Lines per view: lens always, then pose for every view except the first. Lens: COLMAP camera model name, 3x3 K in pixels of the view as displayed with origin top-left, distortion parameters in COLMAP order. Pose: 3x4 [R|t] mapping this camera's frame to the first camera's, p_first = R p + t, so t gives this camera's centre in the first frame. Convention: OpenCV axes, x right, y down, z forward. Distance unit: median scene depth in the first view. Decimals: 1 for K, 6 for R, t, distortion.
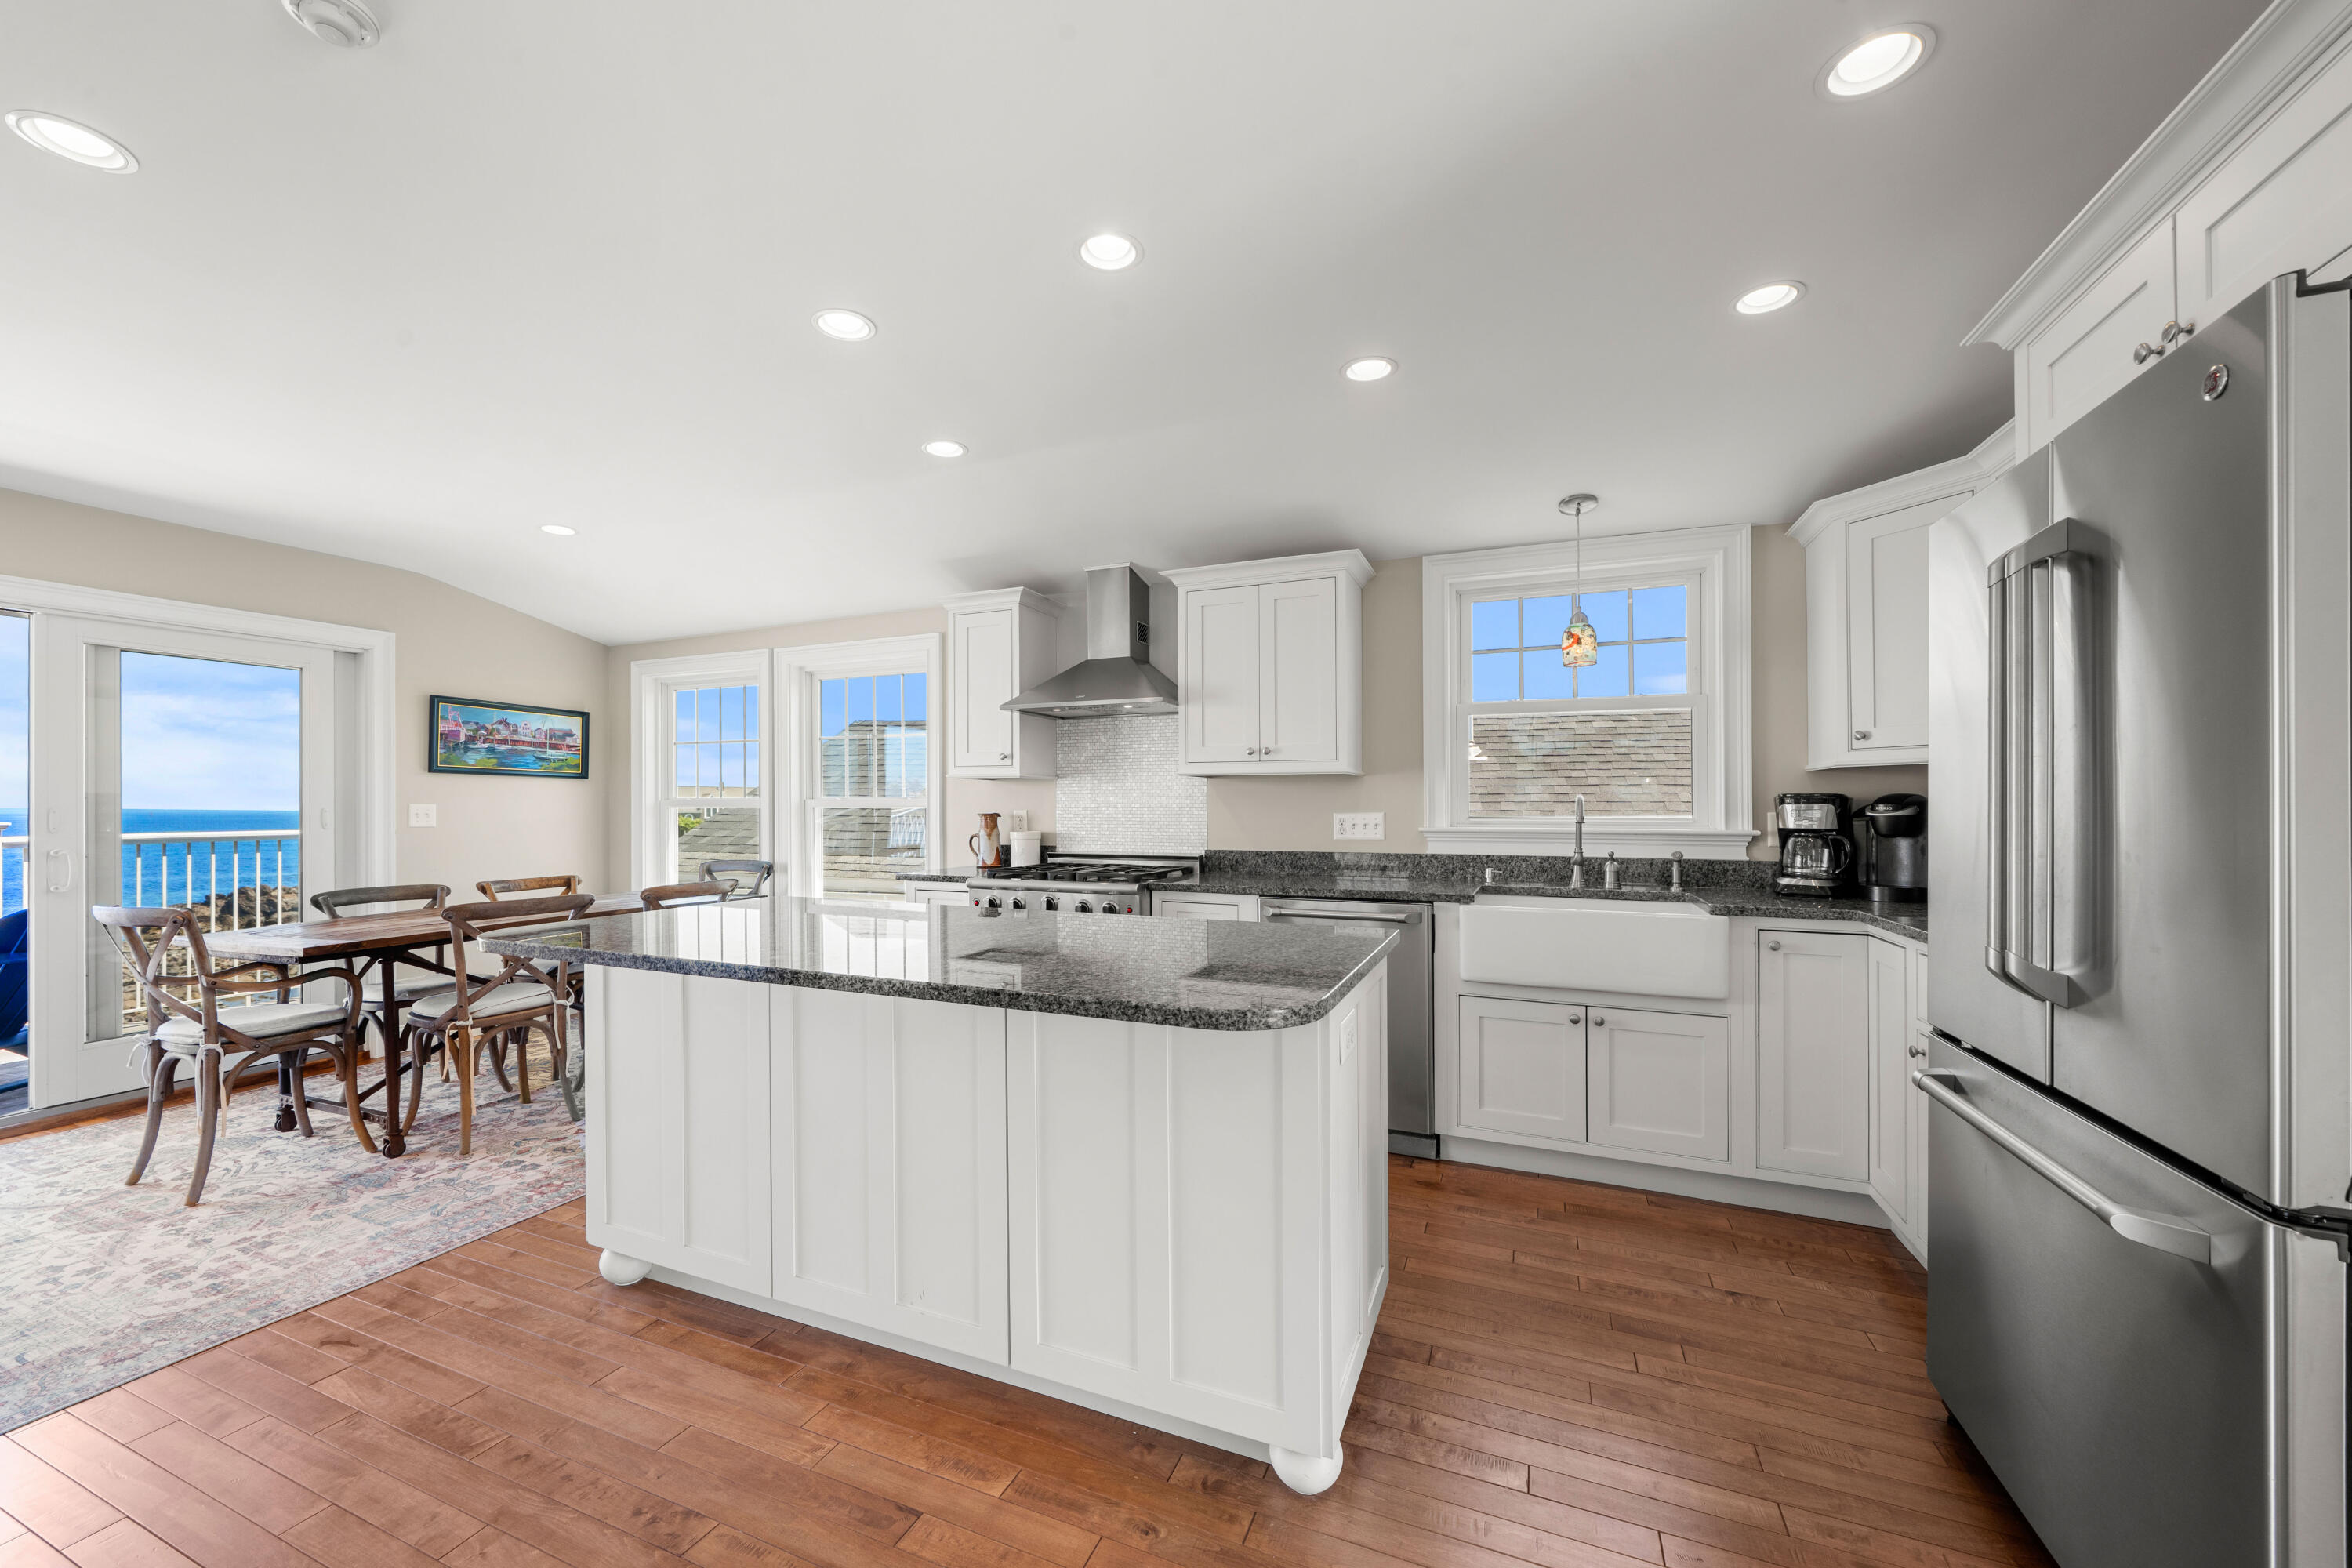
lens RADIAL K [[888.4, 0, 1152.2], [0, 888.4, 809.2], [0, 0, 1]] dist [-0.001073, -0.000091]
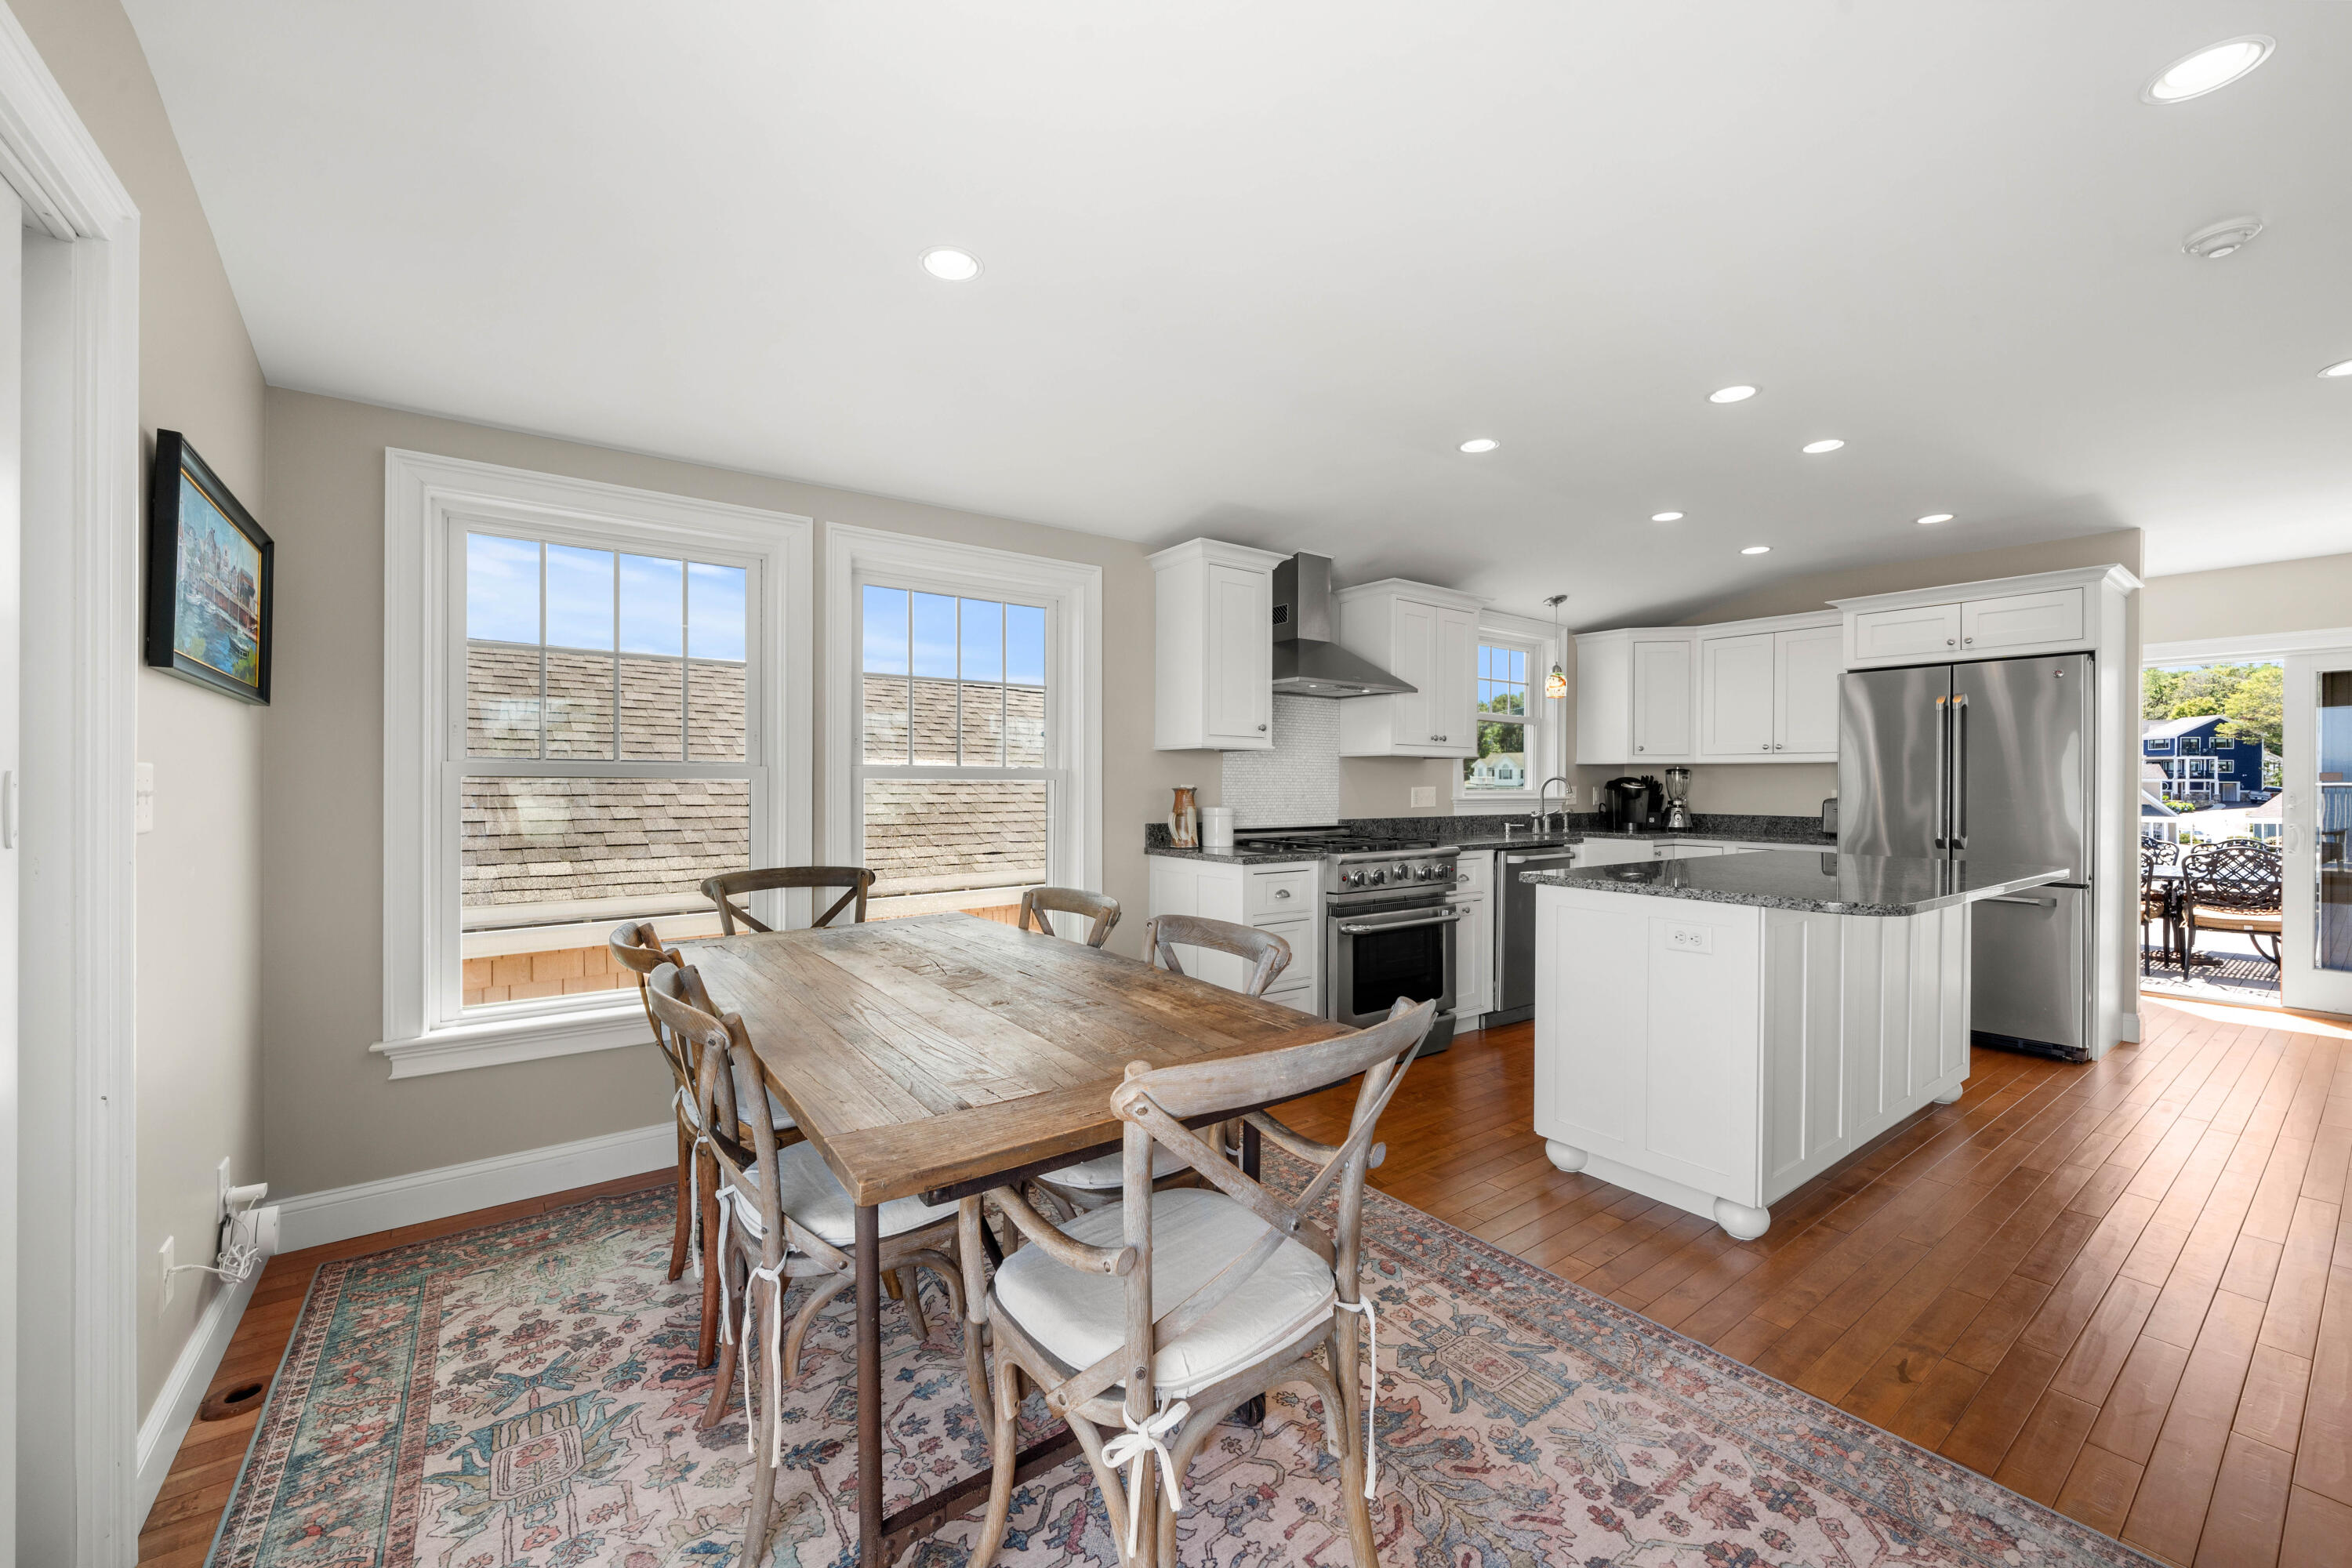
lens RADIAL K [[915.9, 0, 1163.1], [0, 915.9, 785.5], [0, 0, 1]] dist [-0.000489, 0.000102]
pose [[0.509436, 0.000976, 0.860508, -1.145105], [-0.001394, 0.999999, -0.000309, 0.002436], [-0.860507, -0.001042, 0.509437, 0.638515]]
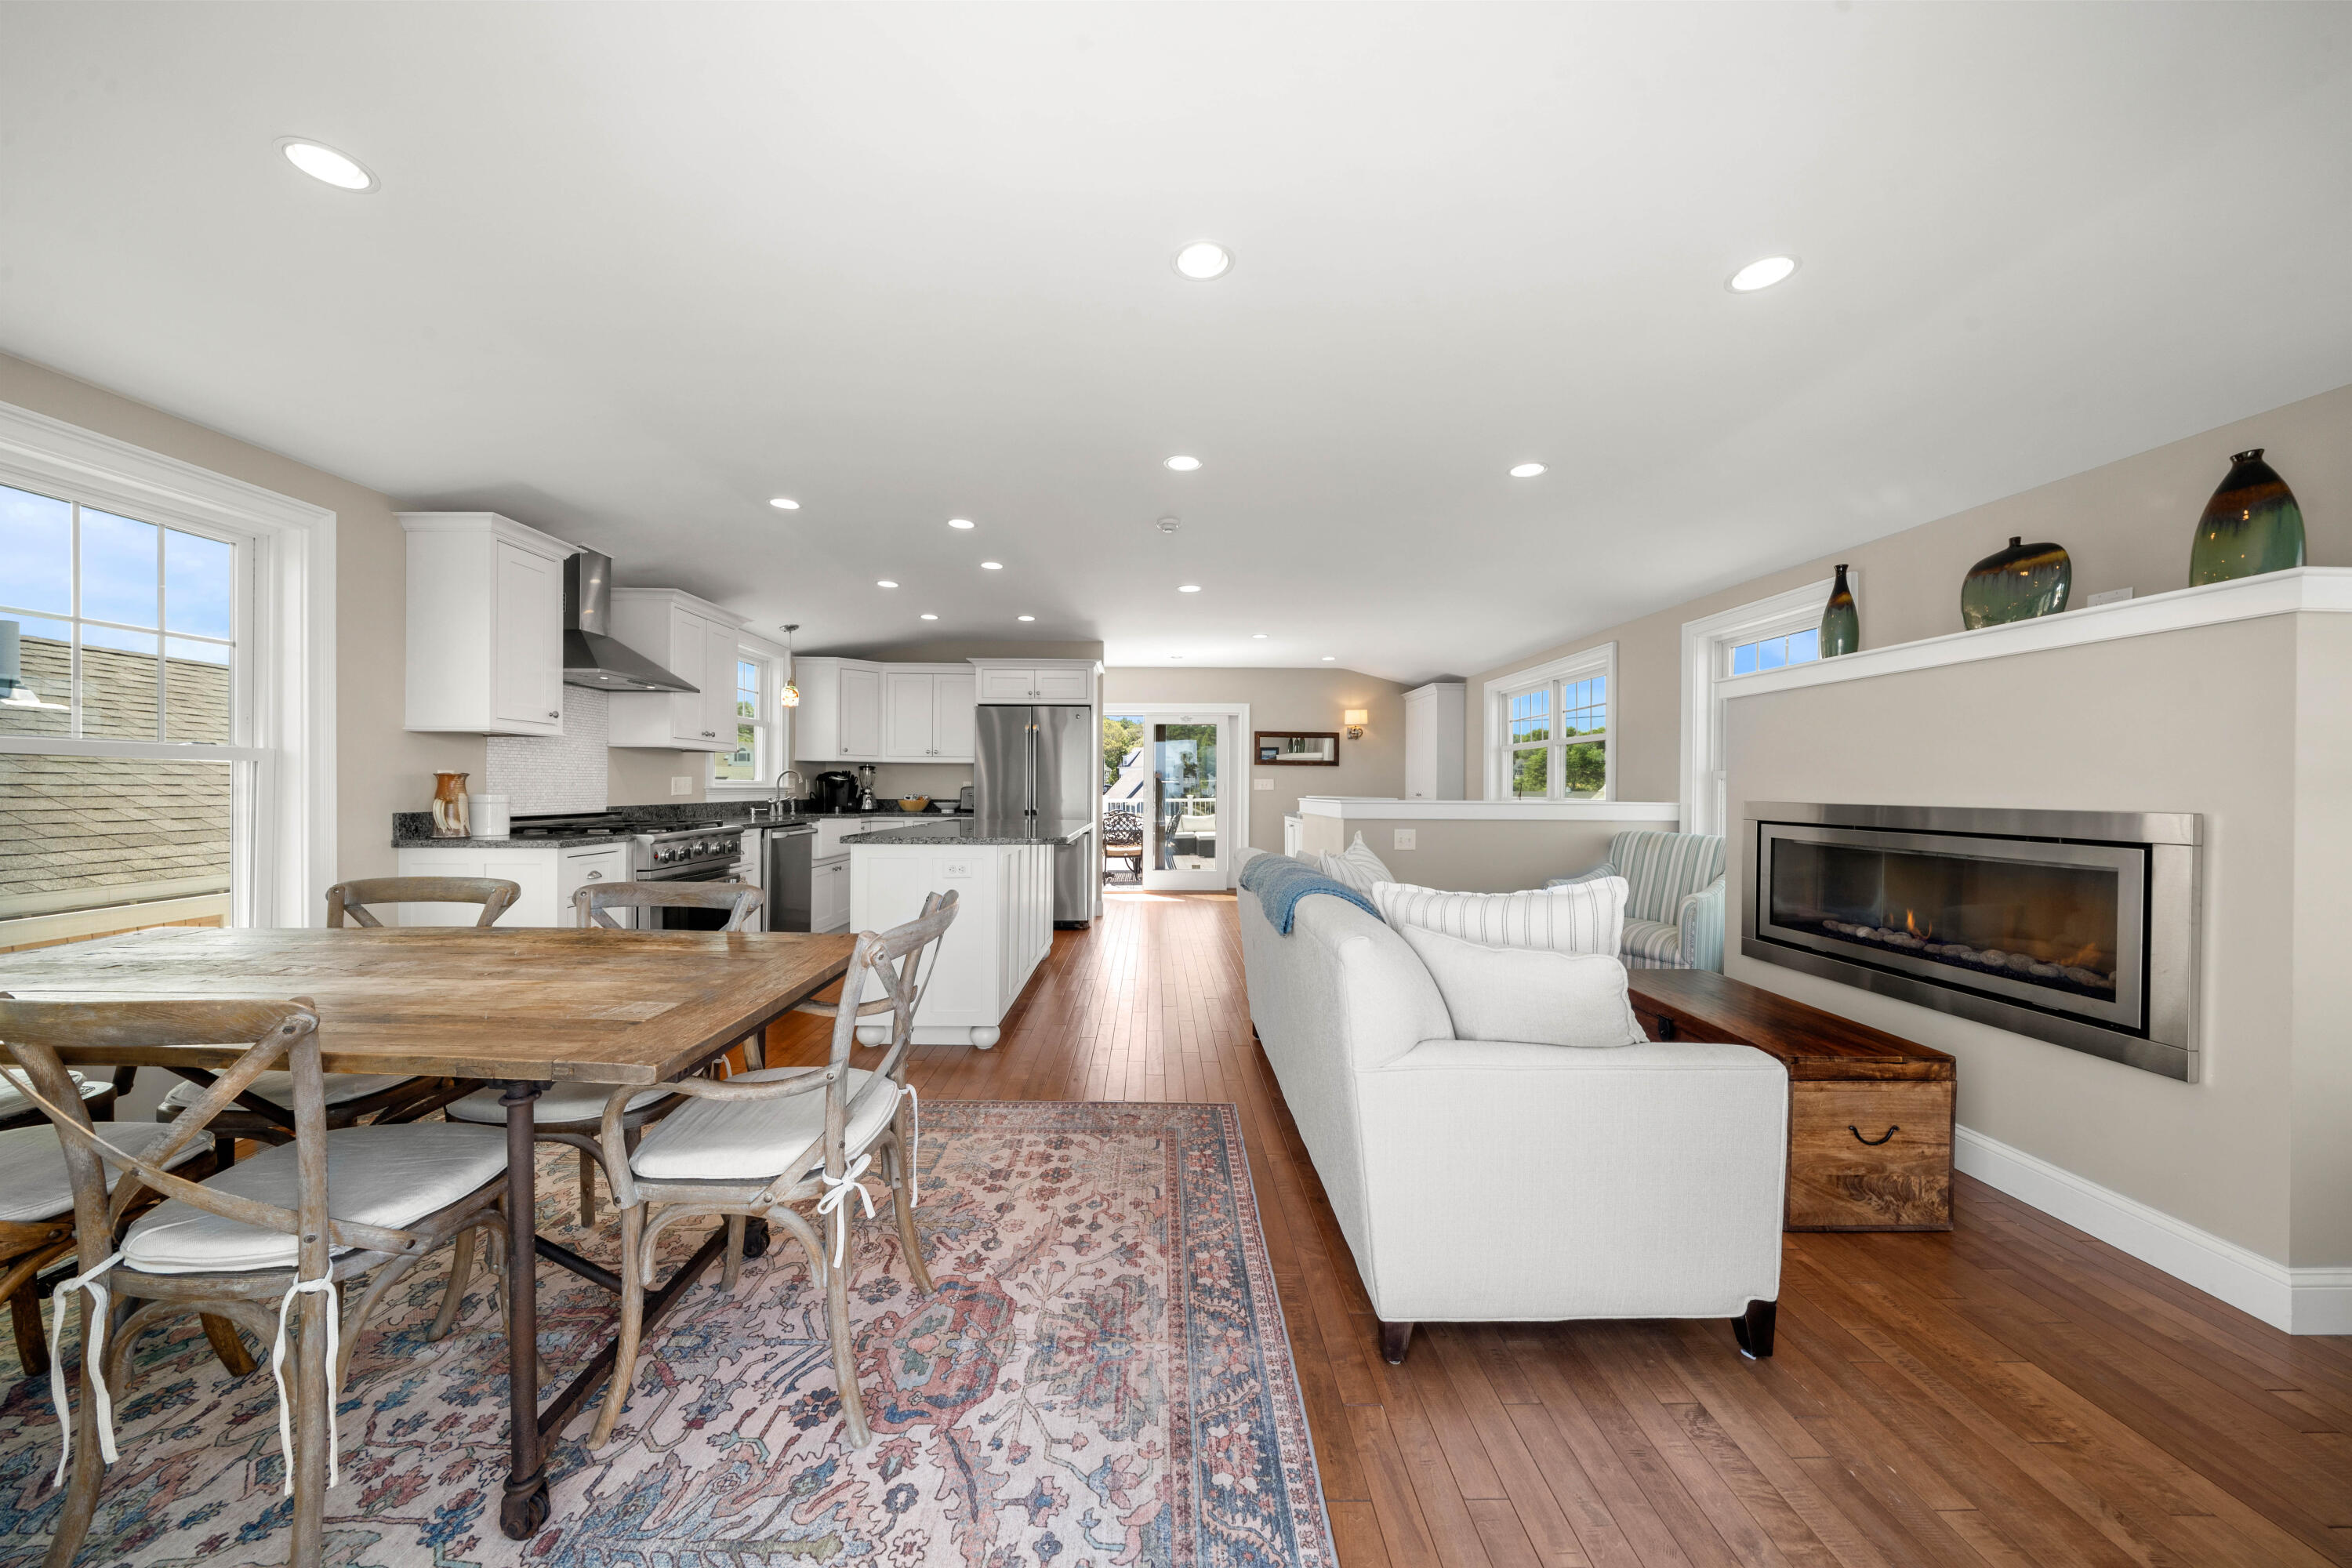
lens RADIAL K [[798.8, 0, 1160.8], [0, 798.8, 784.9], [0, 0, 1]] dist [-0.003118, -0.000029]
pose [[-0.404482, -0.000118, 0.914546, -1.311093], [-0.002257, 0.999997, -0.000869, 0.016400], [-0.914543, -0.002415, -0.404482, 0.808436]]
